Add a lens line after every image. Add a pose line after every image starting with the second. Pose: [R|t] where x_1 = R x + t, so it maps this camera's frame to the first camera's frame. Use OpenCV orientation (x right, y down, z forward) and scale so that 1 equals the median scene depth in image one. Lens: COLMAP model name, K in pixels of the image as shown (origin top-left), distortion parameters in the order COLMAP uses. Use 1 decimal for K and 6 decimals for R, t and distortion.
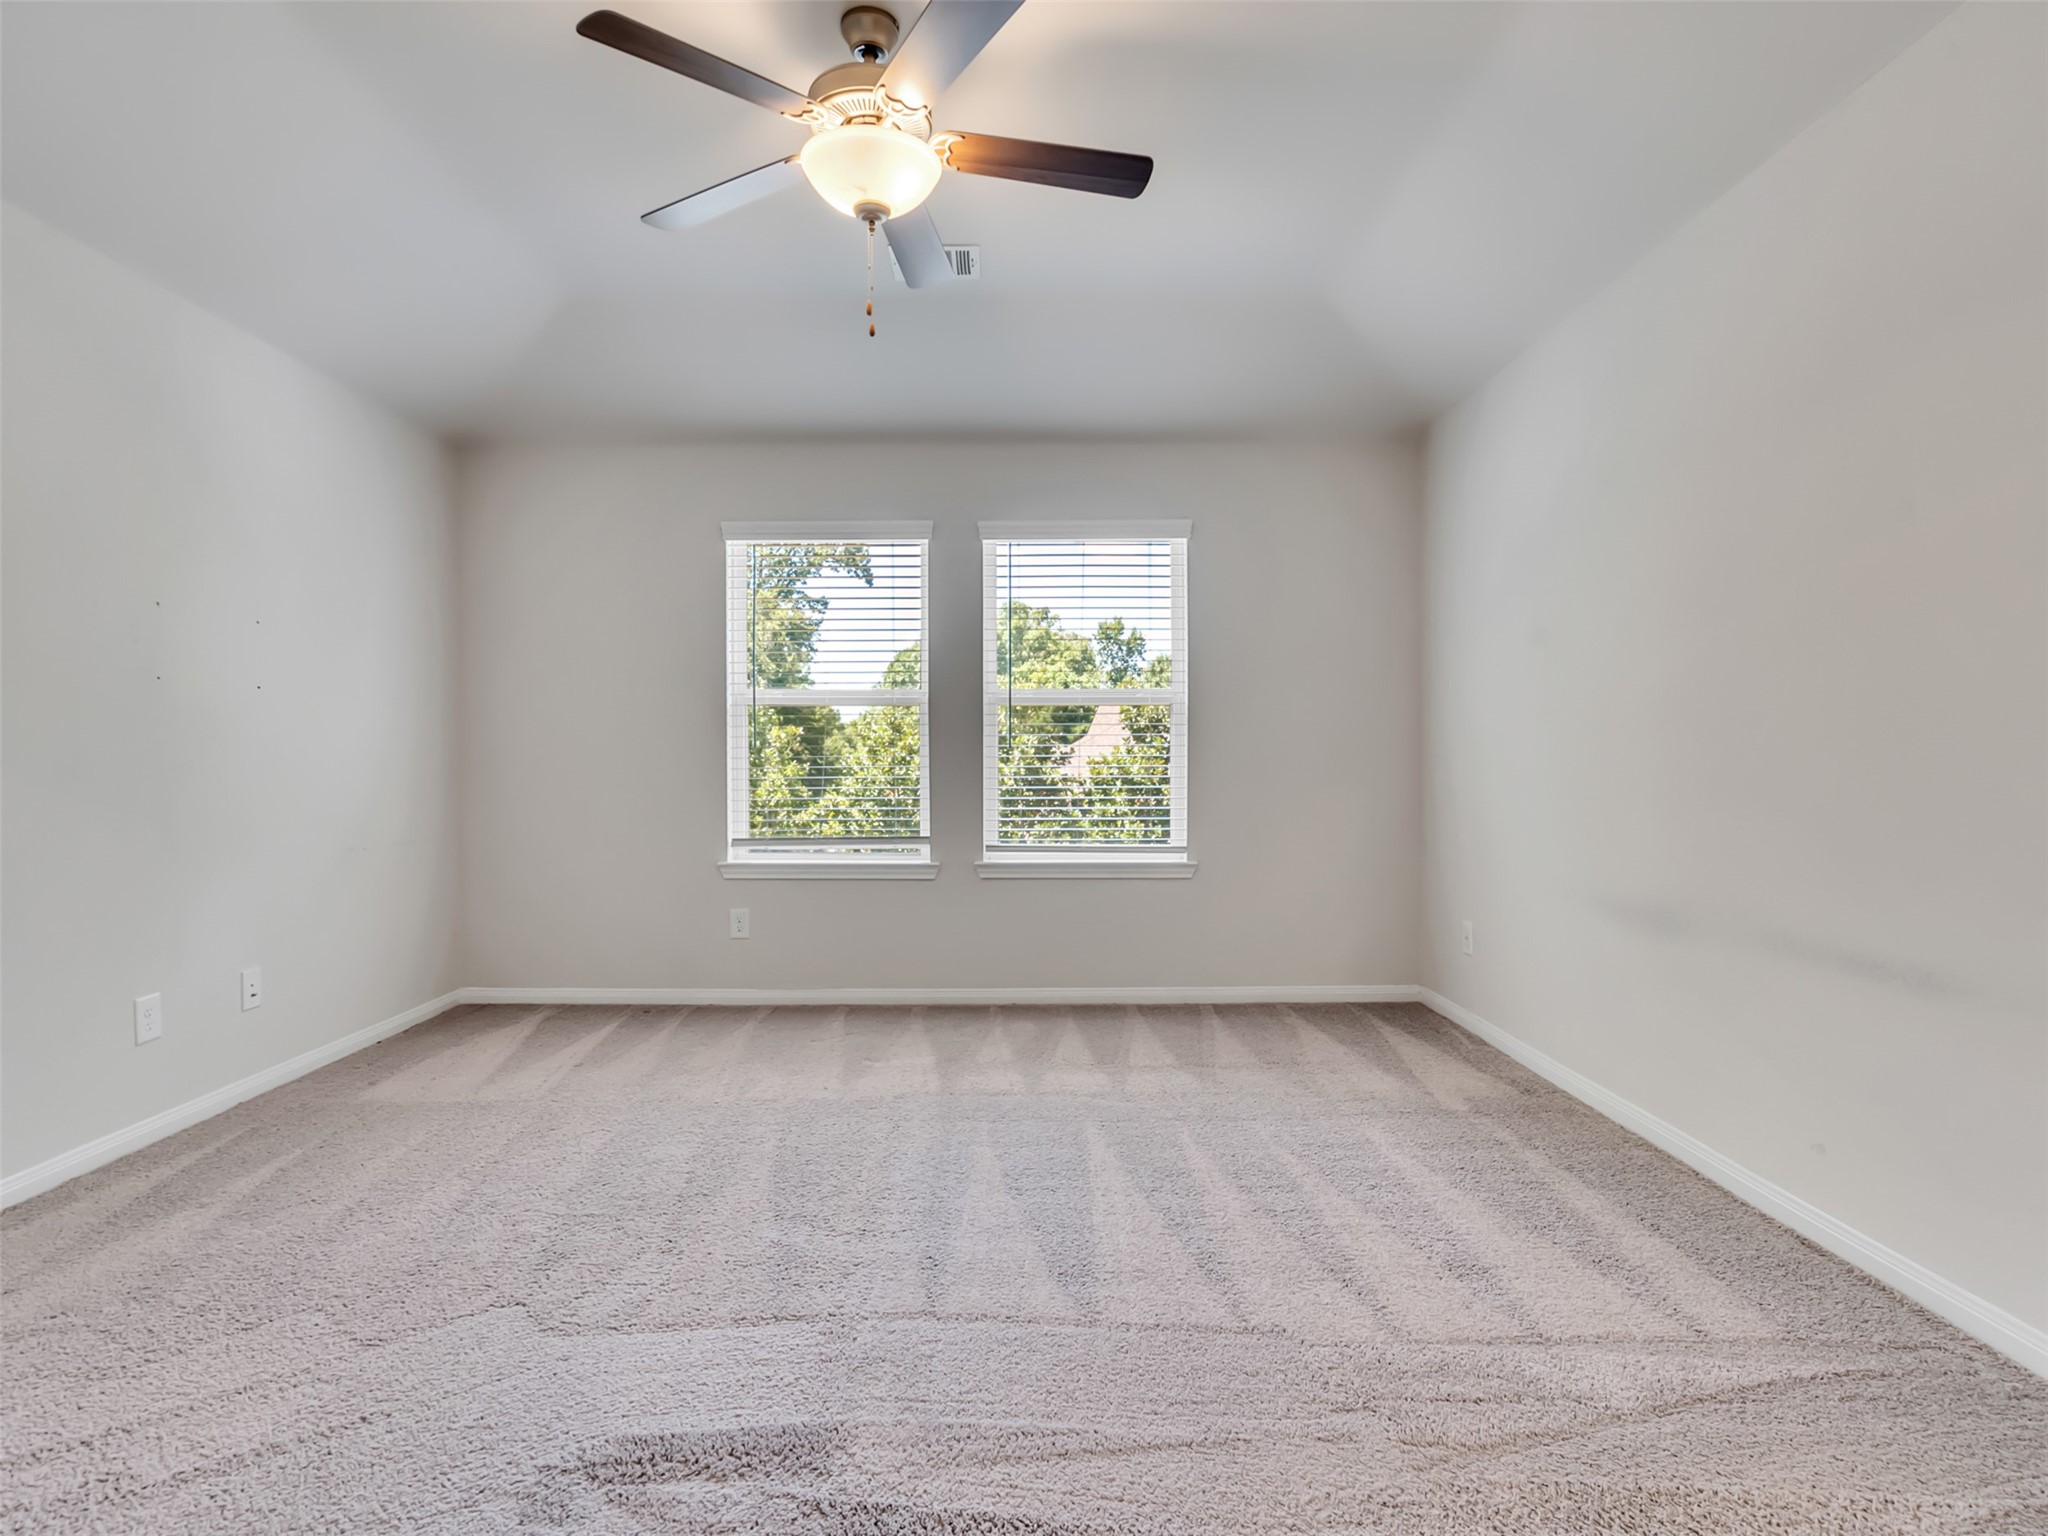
lens RADIAL K [[1055.2, 0, 1019.1], [0, 1055.2, 770.1], [0, 0, 1]] dist [-0.008037, 0.003847]
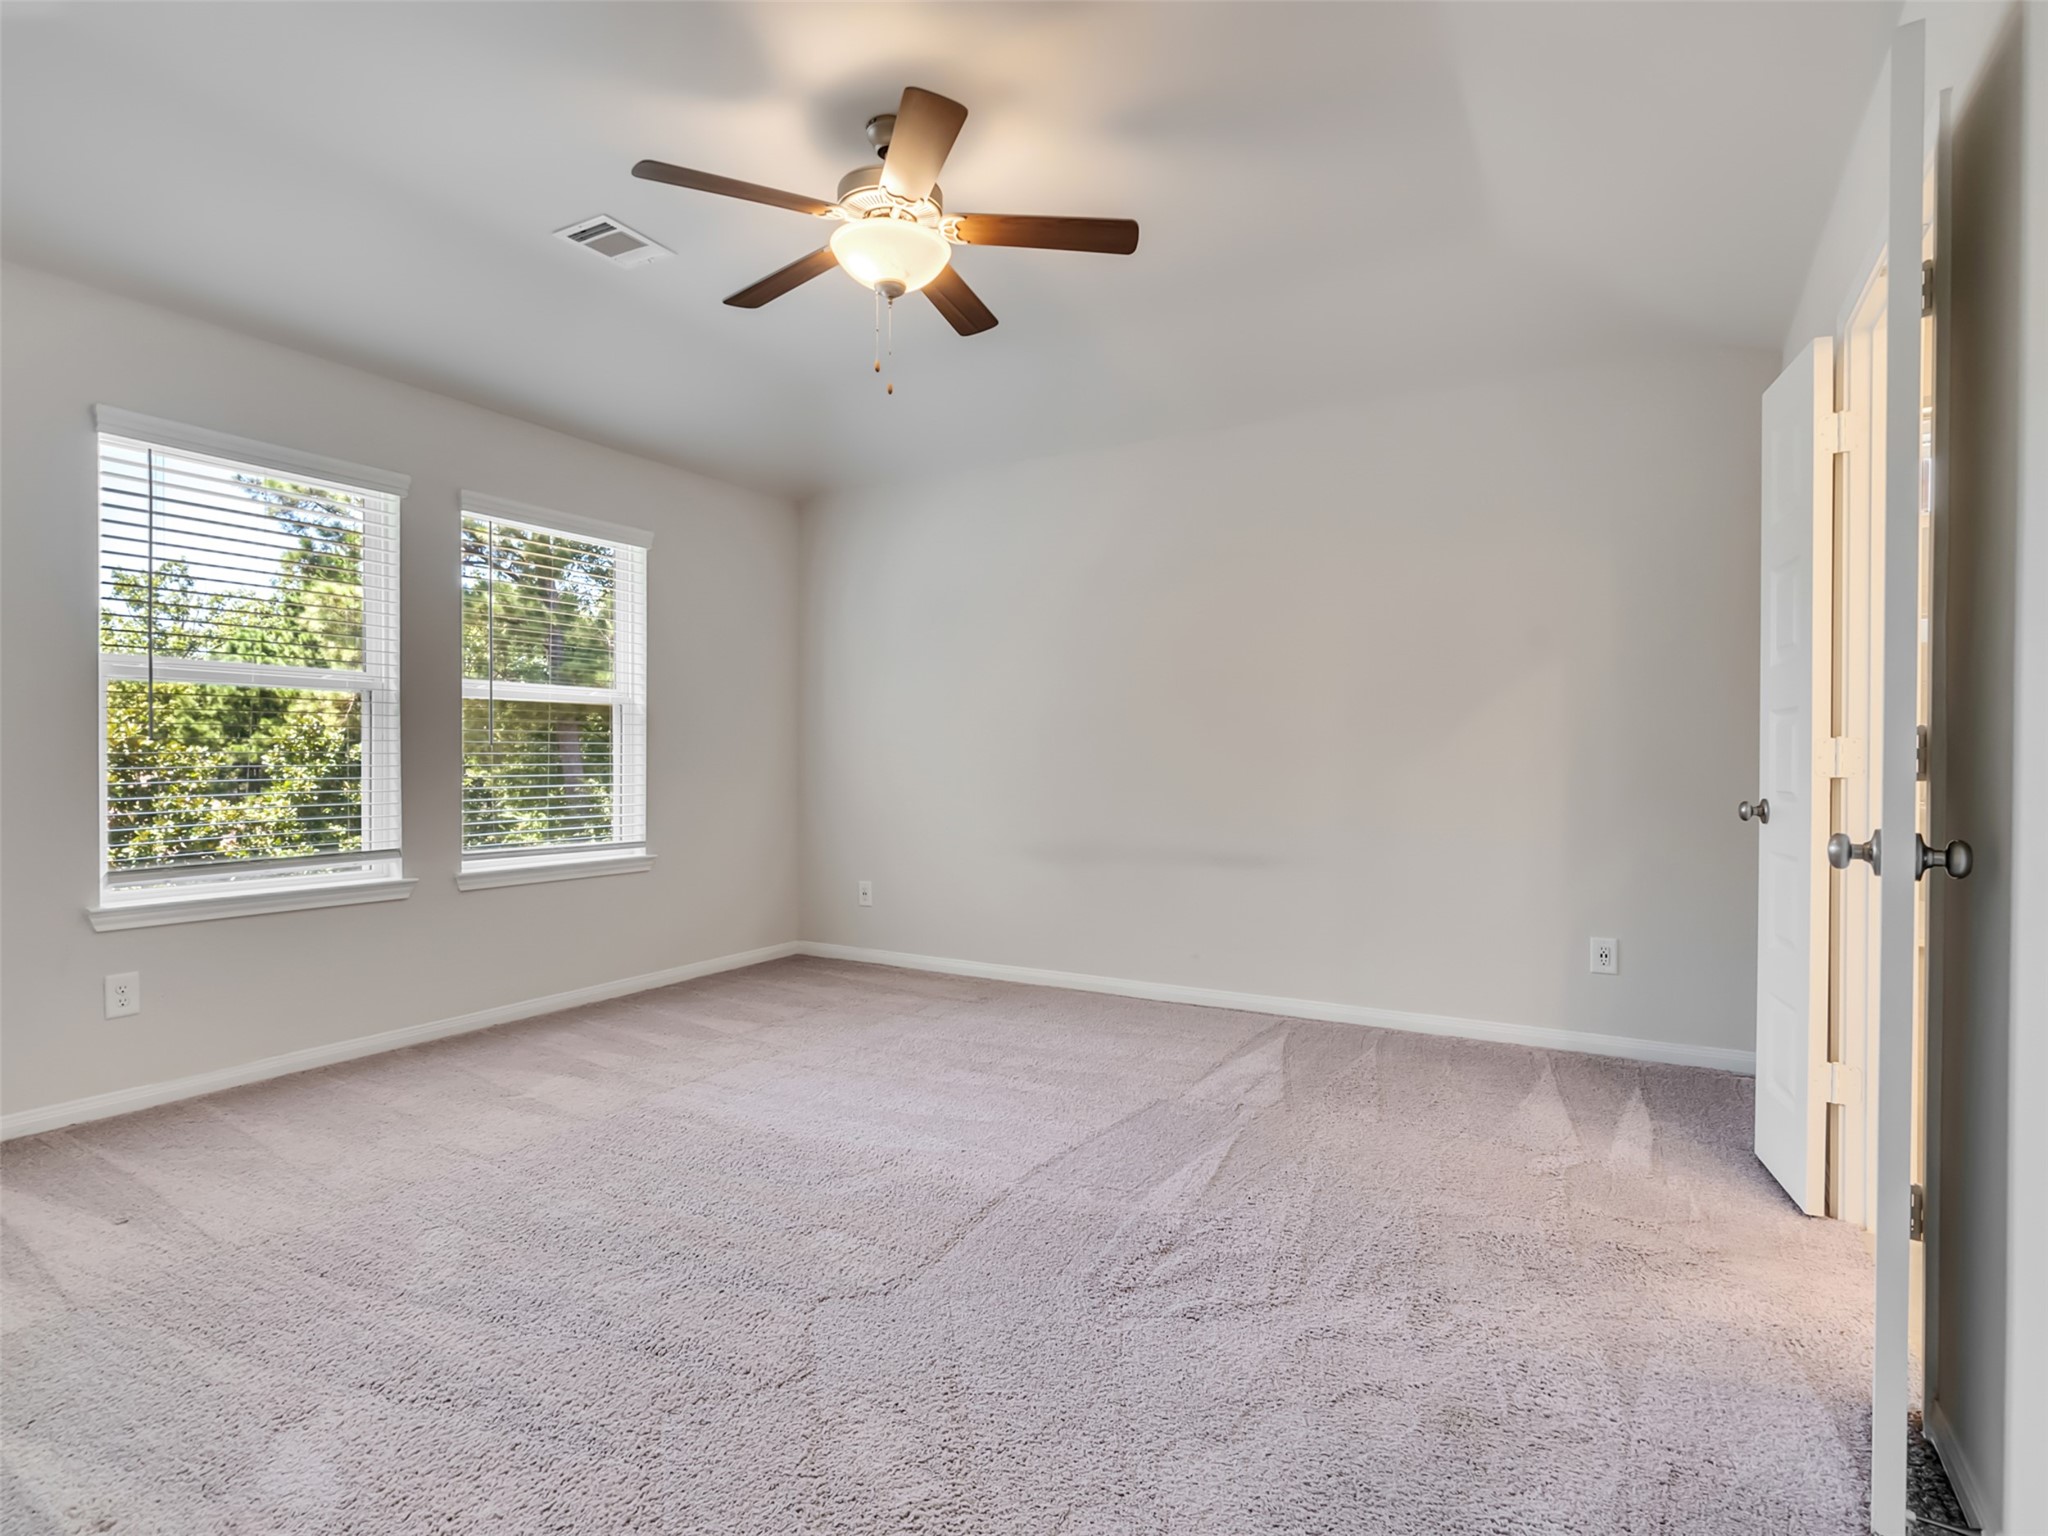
lens RADIAL K [[1055.2, 0, 1014.2], [0, 1055.2, 767.2], [0, 0, 1]] dist [-0.008037, 0.003847]
pose [[0.502742, 0.000522, 0.864436, -0.595852], [0.008306, 0.999951, -0.005435, 0.007410], [-0.864396, 0.009912, 0.502713, 0.160622]]
